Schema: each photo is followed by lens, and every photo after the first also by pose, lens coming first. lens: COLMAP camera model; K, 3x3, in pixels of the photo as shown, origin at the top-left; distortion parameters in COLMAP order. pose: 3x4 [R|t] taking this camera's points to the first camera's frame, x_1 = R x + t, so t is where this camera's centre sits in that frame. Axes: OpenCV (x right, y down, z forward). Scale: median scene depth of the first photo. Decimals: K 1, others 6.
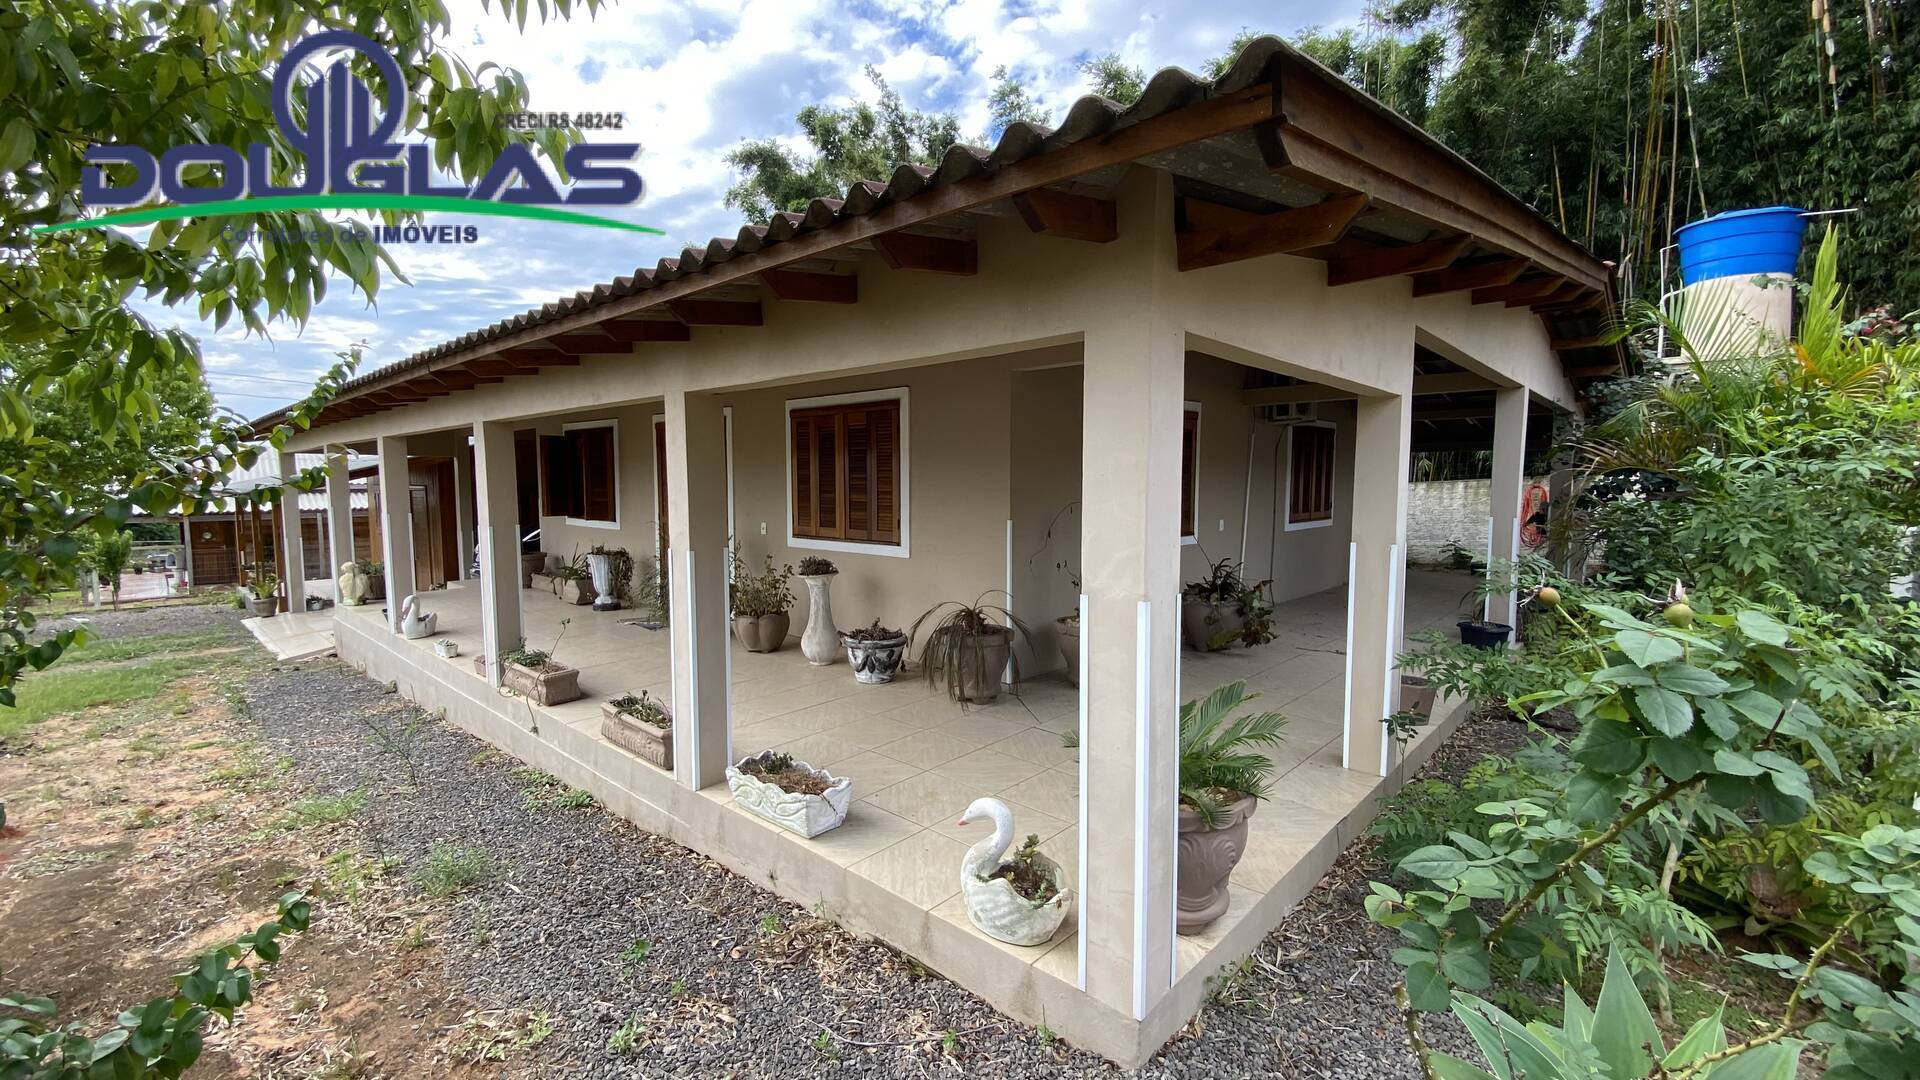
lens RADIAL K [[791.1, 0, 964.1], [0, 791.1, 548.4], [0, 0, 1]] dist [0.016345, -0.017703]
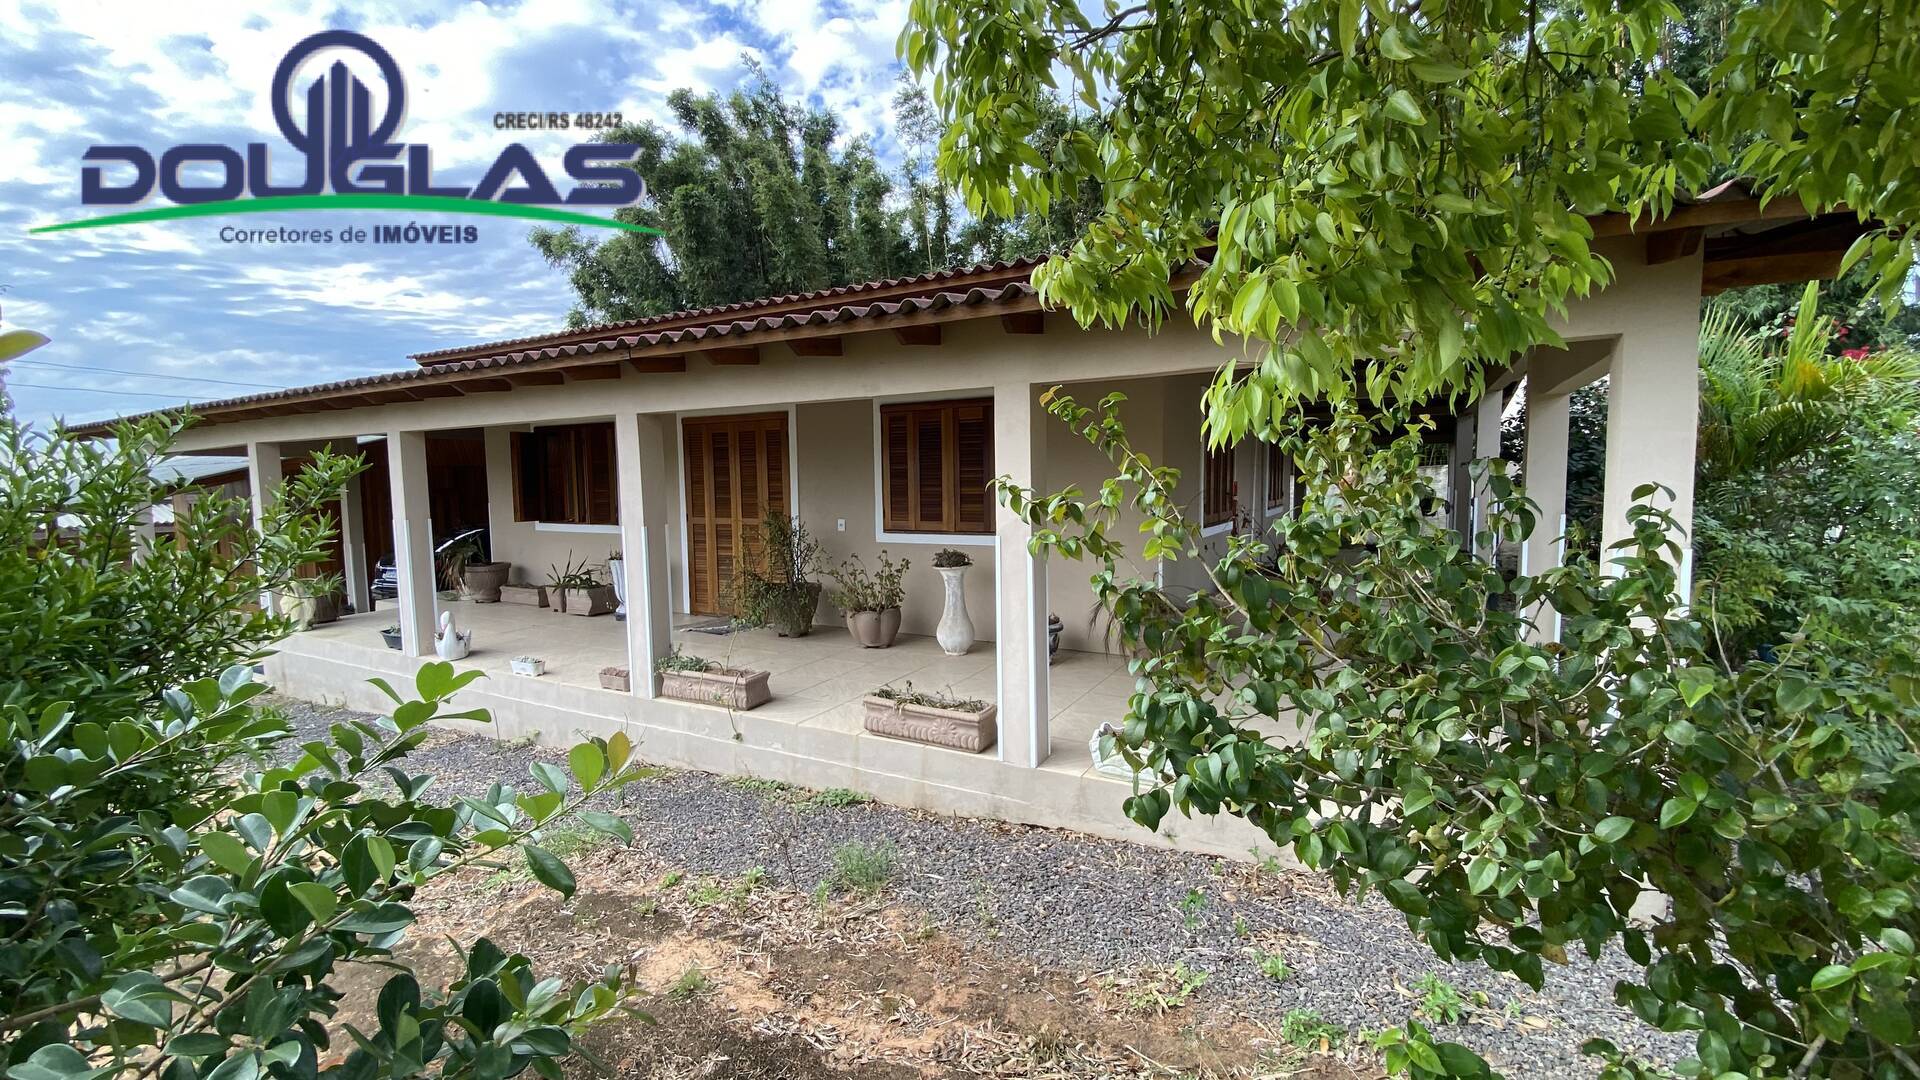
lens RADIAL K [[791.1, 0, 963.9], [0, 791.1, 543.5], [0, 0, 1]] dist [0.016345, -0.017703]
pose [[0.971956, -0.032880, 0.232855, -0.109768], [0.034779, 0.999387, -0.004052, 0.002447], [-0.232579, 0.012037, 0.972503, 0.002898]]
